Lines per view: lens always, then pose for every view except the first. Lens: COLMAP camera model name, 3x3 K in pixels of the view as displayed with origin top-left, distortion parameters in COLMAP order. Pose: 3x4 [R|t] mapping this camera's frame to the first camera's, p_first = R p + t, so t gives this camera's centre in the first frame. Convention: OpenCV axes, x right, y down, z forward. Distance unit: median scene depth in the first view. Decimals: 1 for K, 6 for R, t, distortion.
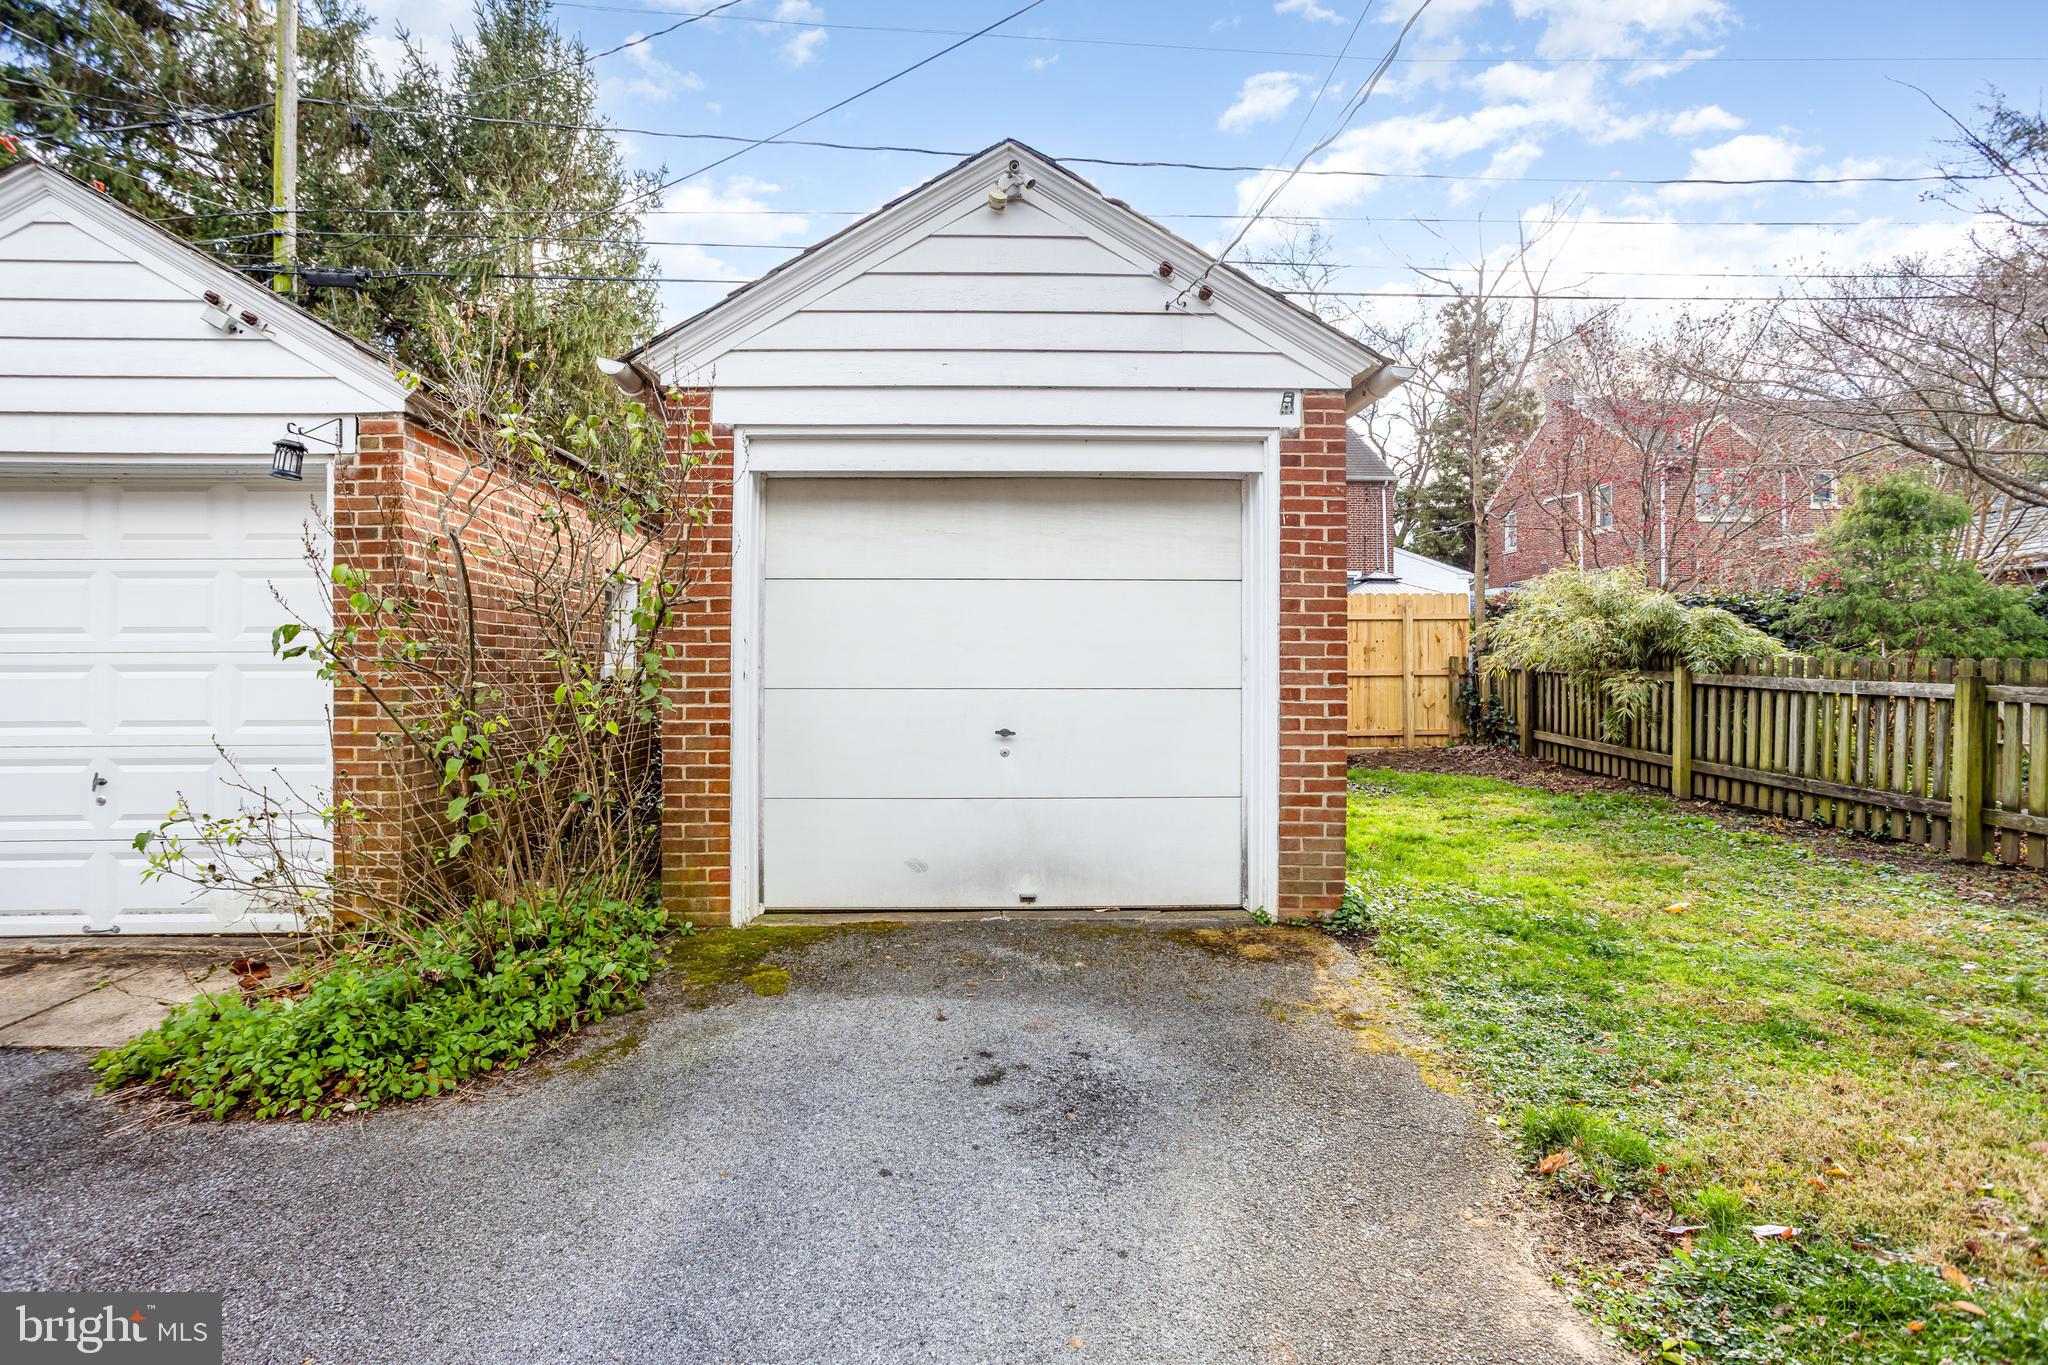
lens RADIAL K [[1017.6, 0, 982.6], [0, 1017.6, 648.2], [0, 0, 1]] dist [-0.026621, 0.001313]
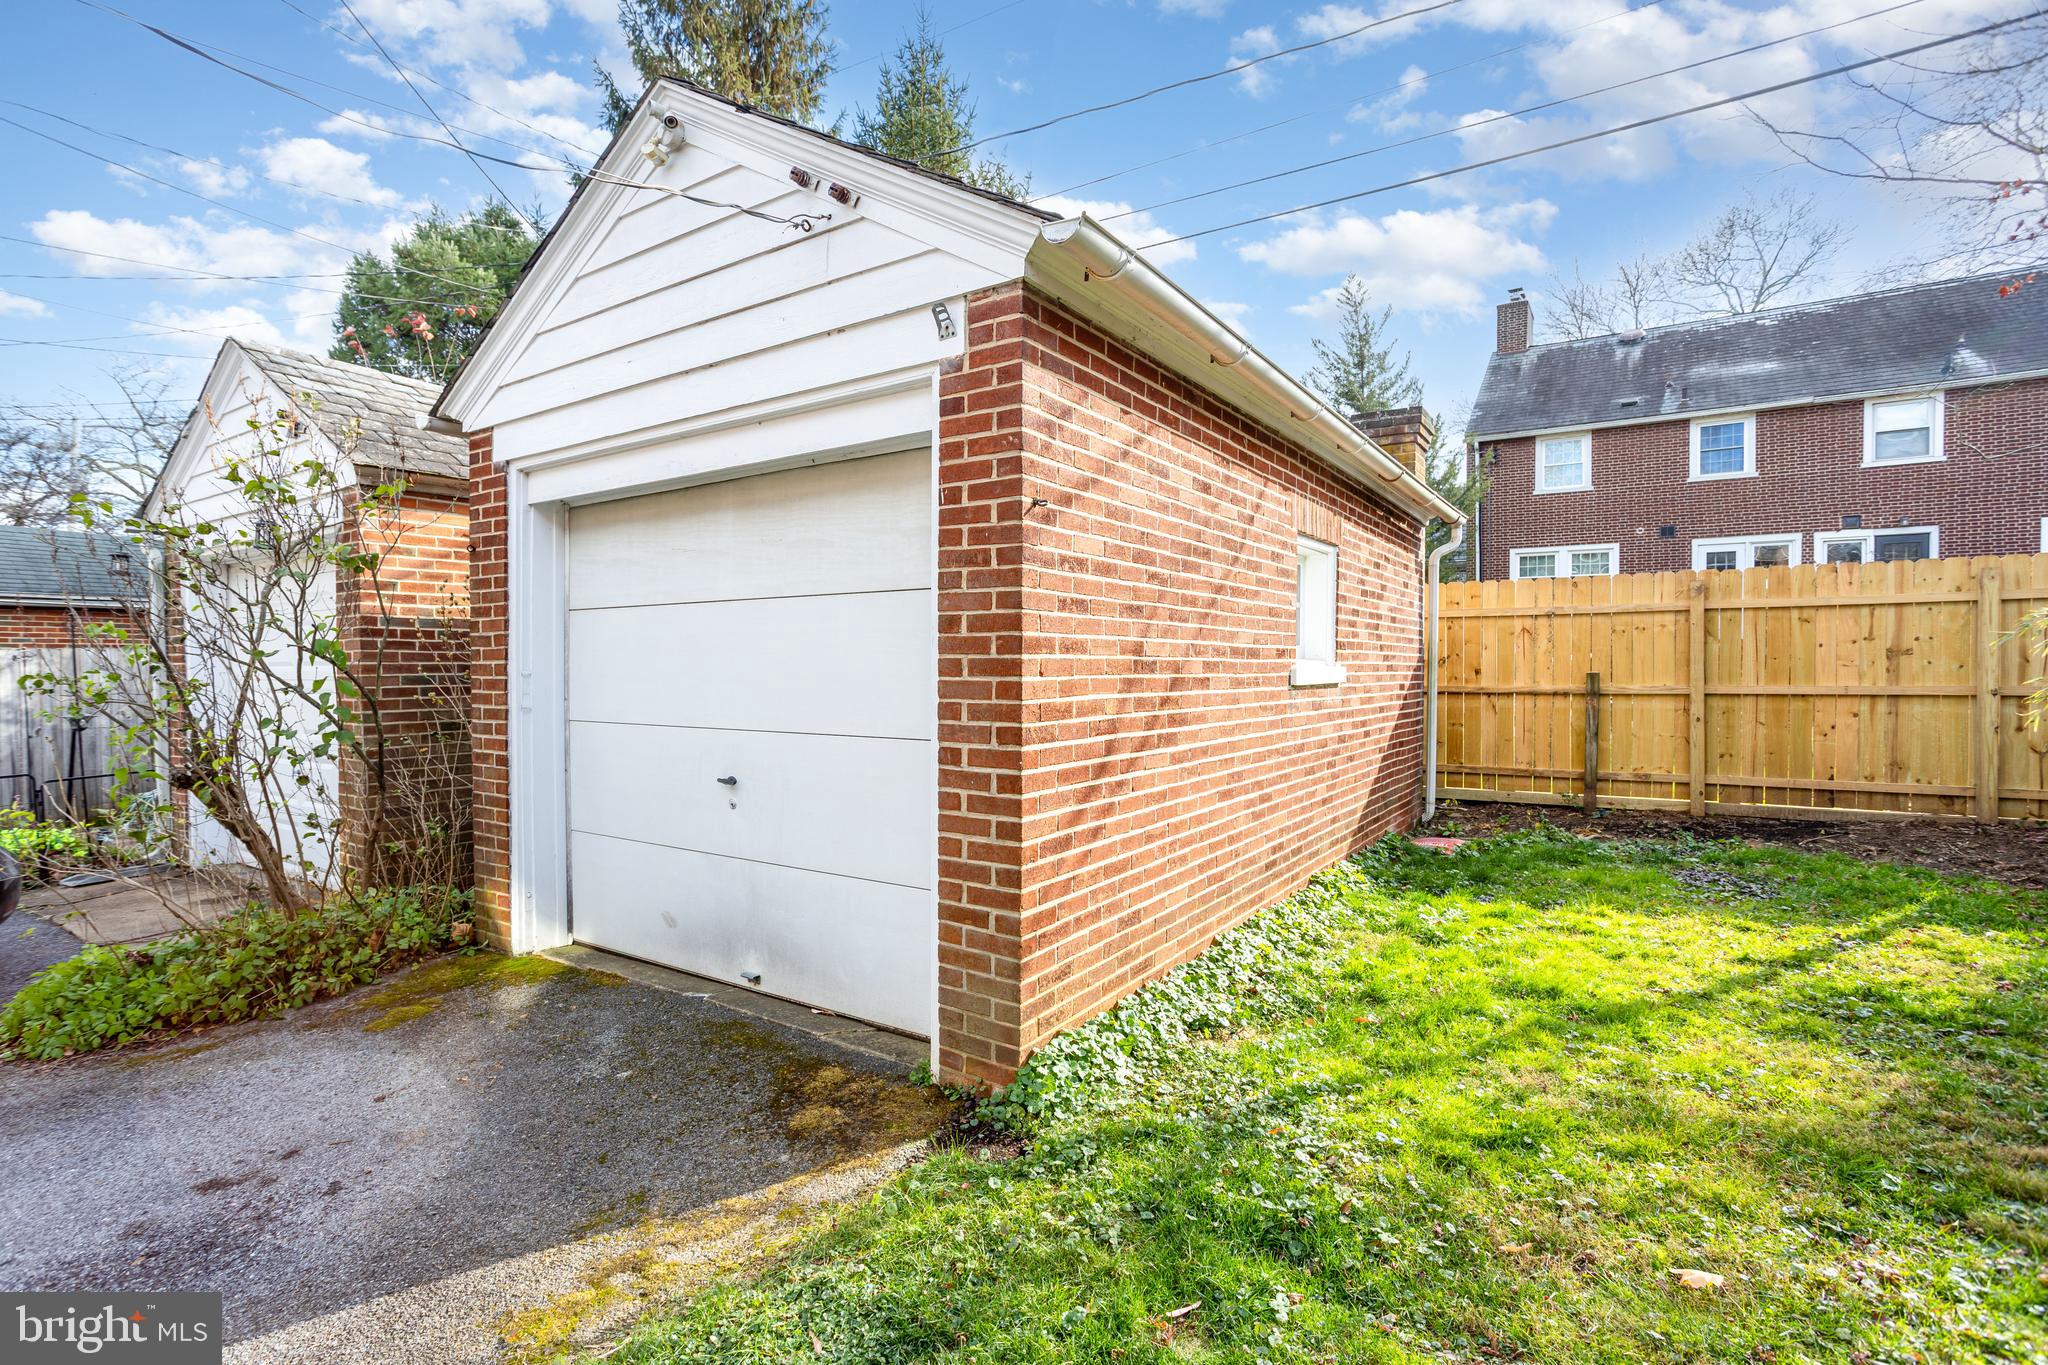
lens RADIAL K [[989.6, 0, 977.7], [0, 989.6, 677.1], [0, 0, 1]] dist [-0.049744, 0.030212]
pose [[0.802797, 0.005006, -0.596231, 0.705131], [0.016140, 0.999416, 0.030122, -0.026367], [0.596033, -0.033805, 0.802248, 0.484541]]
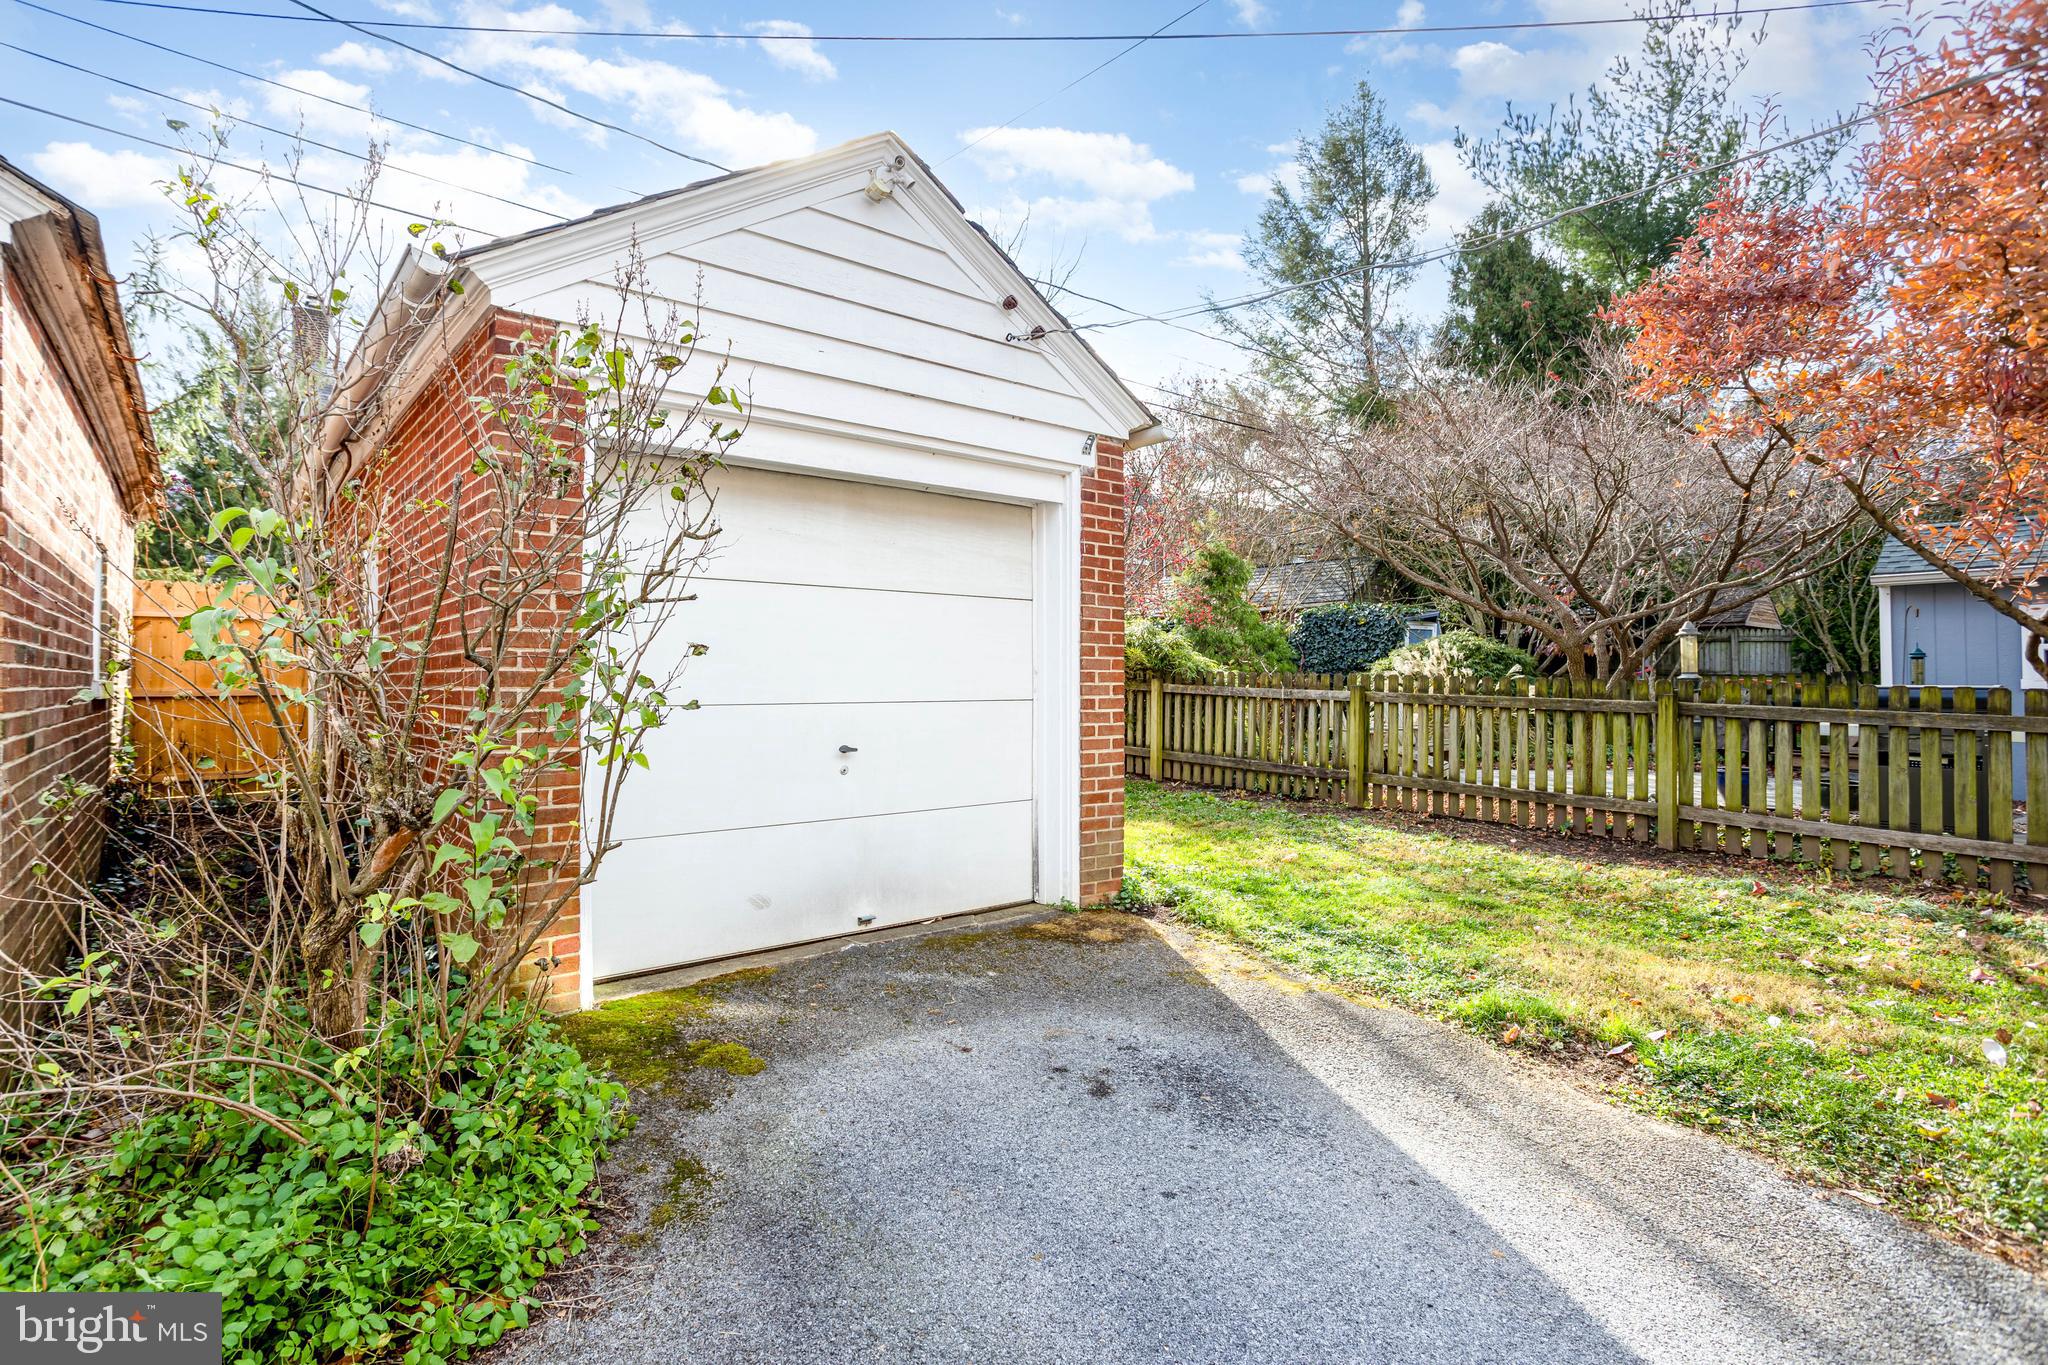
lens RADIAL K [[999.5, 0, 989.2], [0, 999.5, 660.3], [0, 0, 1]] dist [-0.055653, 0.035080]
pose [[0.789534, 0.010580, 0.613616, -0.459632], [-0.010412, 0.999938, -0.003843, 0.002261], [-0.613619, -0.003354, 0.789595, 0.194544]]
